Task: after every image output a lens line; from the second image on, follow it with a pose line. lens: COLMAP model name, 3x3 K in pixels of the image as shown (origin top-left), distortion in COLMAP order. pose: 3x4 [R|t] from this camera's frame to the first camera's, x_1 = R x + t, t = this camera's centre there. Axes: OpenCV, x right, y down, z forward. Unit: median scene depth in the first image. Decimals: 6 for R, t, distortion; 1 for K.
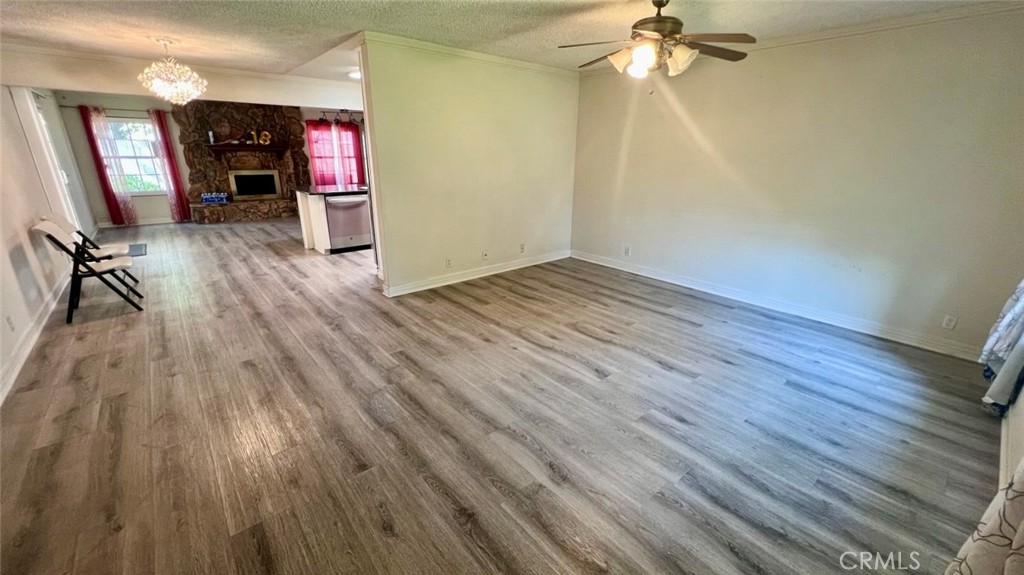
lens RADIAL K [[406.1, 0, 512.0], [0, 406.1, 287.5], [0, 0, 1]] dist [0.001077, 0.000071]
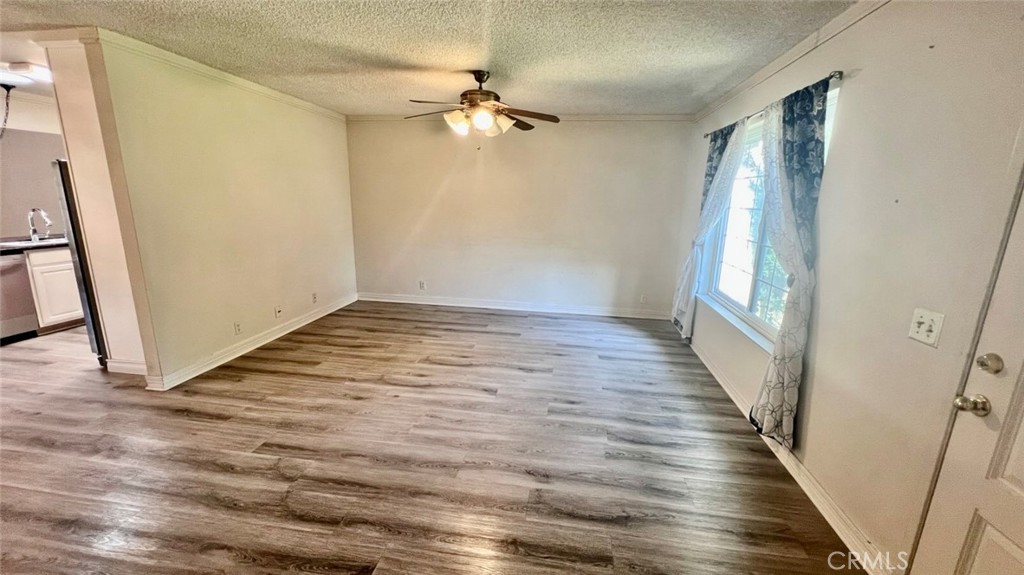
lens RADIAL K [[406.1, 0, 512.0], [0, 406.1, 287.5], [0, 0, 1]] dist [0.001077, 0.000071]
pose [[0.758934, -0.136305, 0.636742, -0.321283], [0.192886, 0.981019, -0.019898, -0.025823], [-0.621944, 0.137920, 0.770820, 0.055544]]
